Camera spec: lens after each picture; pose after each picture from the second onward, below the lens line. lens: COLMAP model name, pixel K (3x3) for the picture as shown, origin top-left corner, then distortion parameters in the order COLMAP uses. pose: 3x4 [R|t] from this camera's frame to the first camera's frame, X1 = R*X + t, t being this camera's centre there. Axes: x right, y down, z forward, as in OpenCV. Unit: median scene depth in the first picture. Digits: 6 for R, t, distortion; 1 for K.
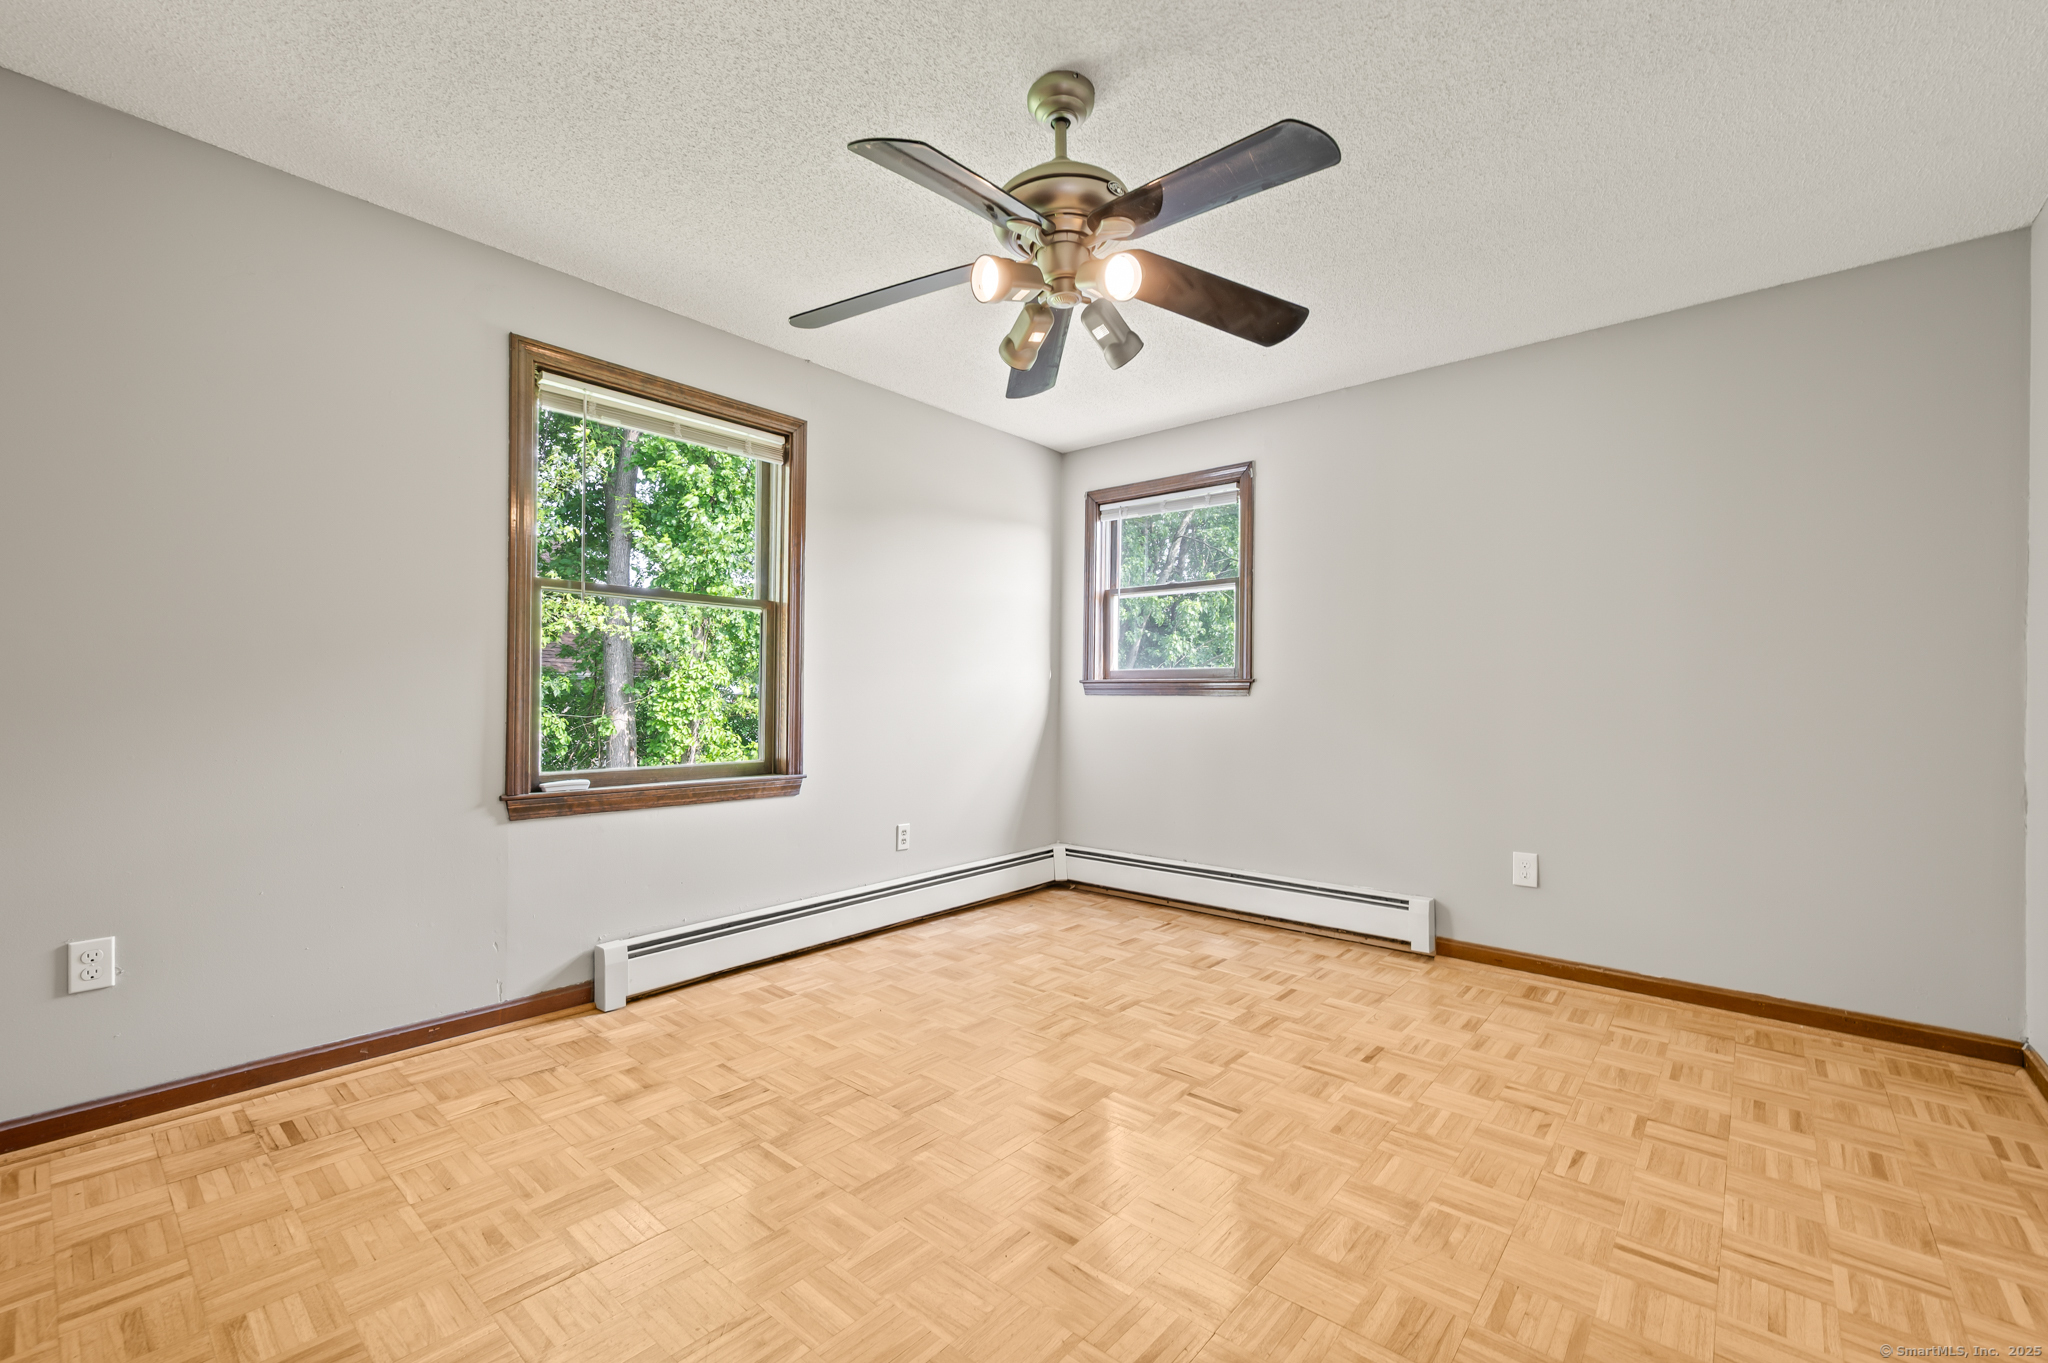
lens RADIAL K [[845.0, 0, 1024.9], [0, 845.0, 697.1], [0, 0, 1]] dist [0.009796, -0.000173]
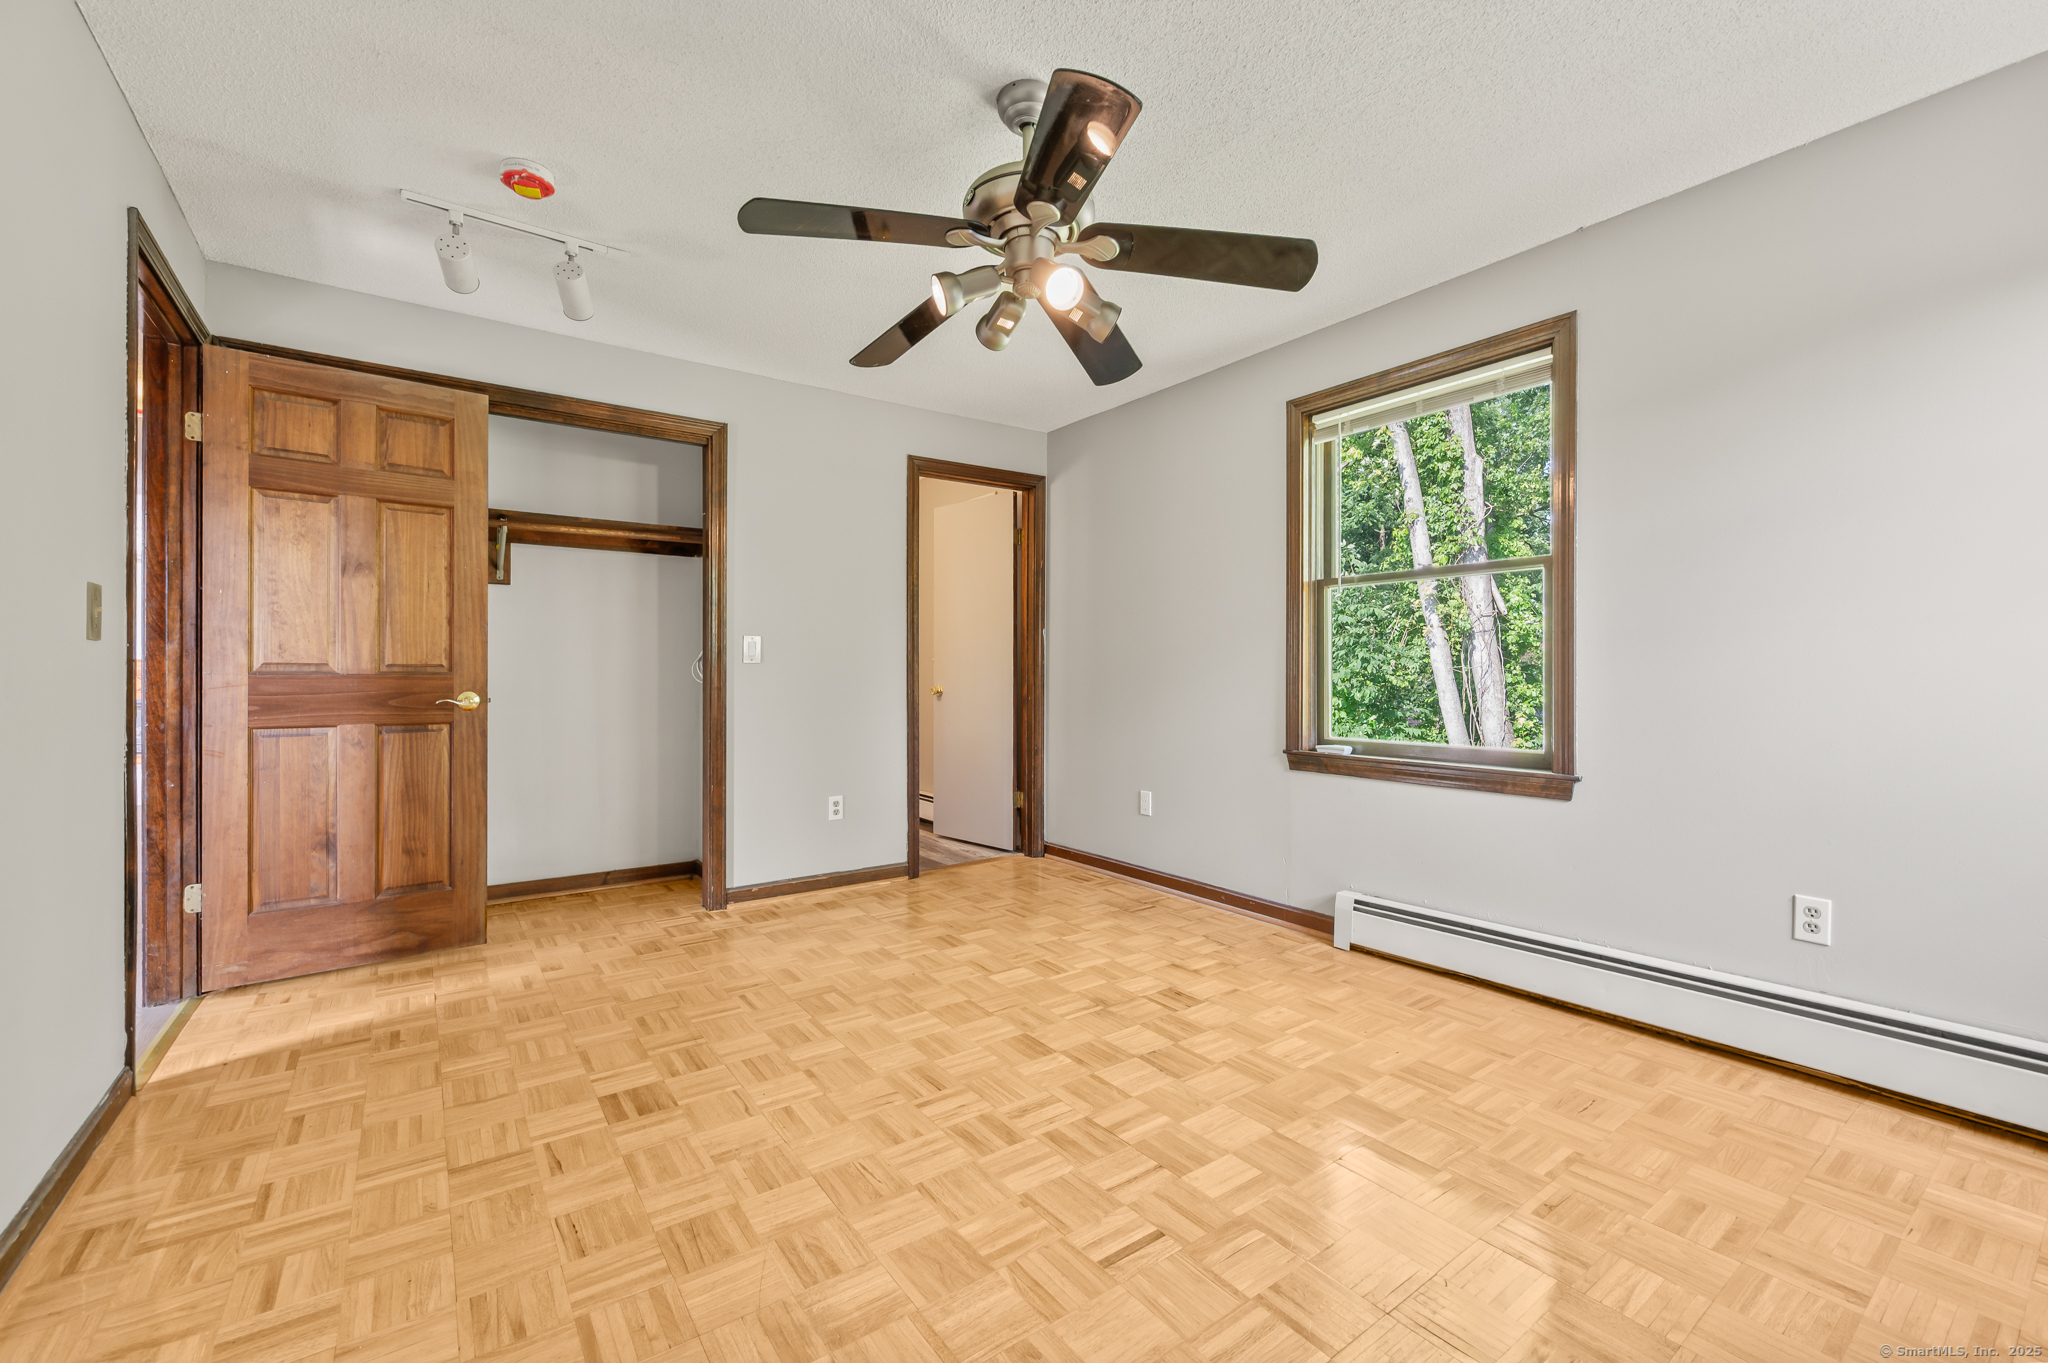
lens RADIAL K [[856.5, 0, 1024.0], [0, 856.5, 681.5], [0, 0, 1]] dist [0.000331, -0.000407]
pose [[-0.235732, -0.001477, -0.971817, 0.775325], [-0.002063, 0.999997, -0.001020, 0.010790], [0.971816, 0.001765, -0.235734, 0.899389]]
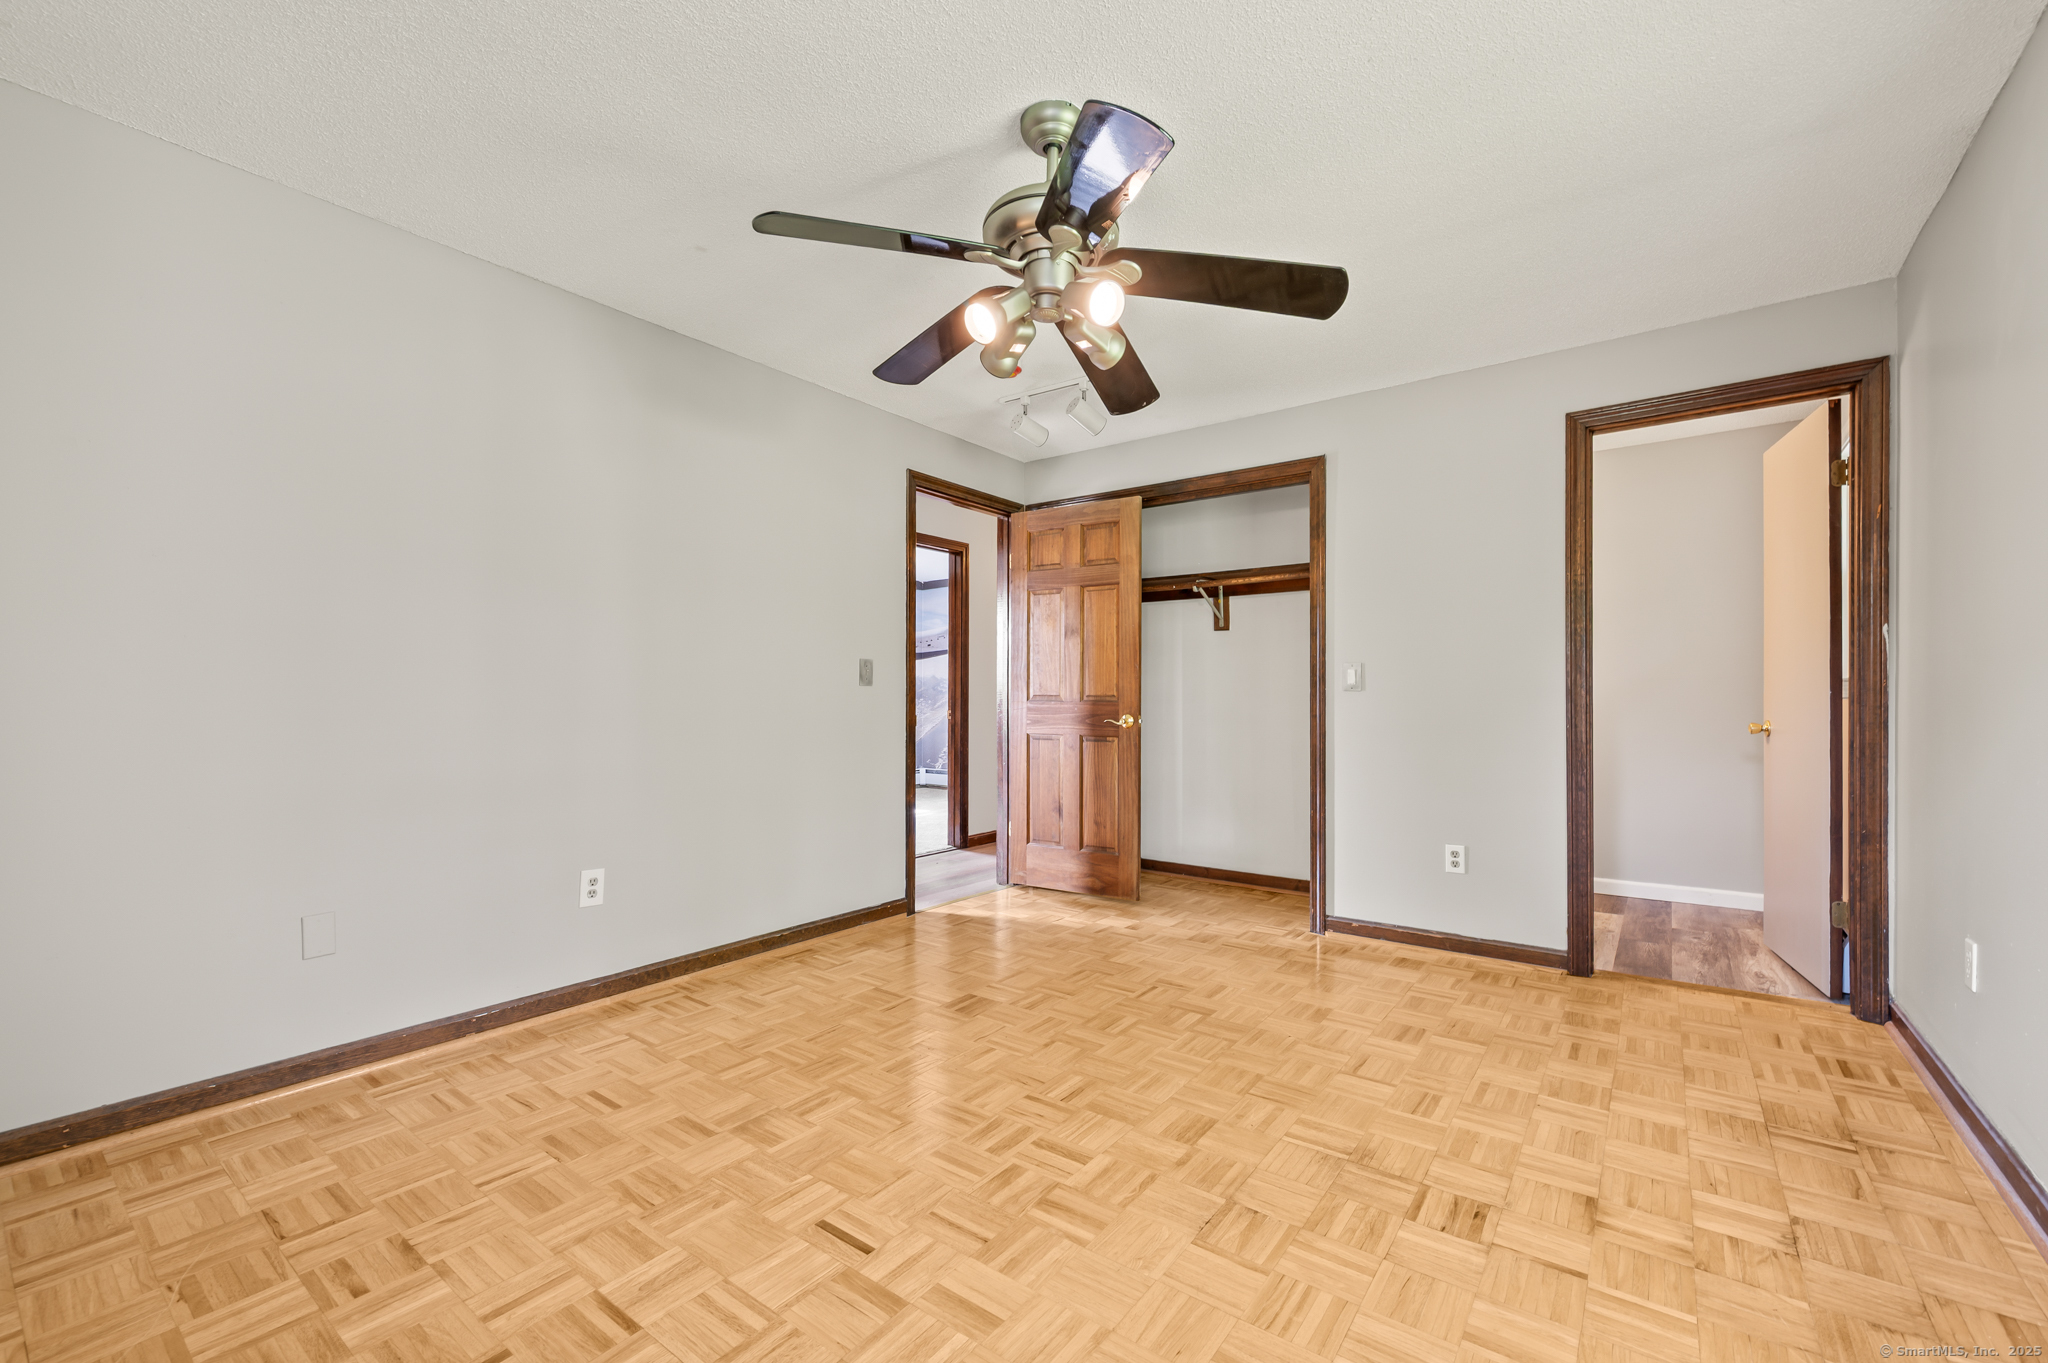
lens RADIAL K [[837.2, 0, 1027.3], [0, 837.2, 703.7], [0, 0, 1]] dist [0.000690, -0.000220]
pose [[-0.998076, -0.011356, -0.060955, 0.091950], [-0.011451, 0.999934, 0.001218, 0.004602], [0.060937, 0.001914, -0.998140, 1.456577]]
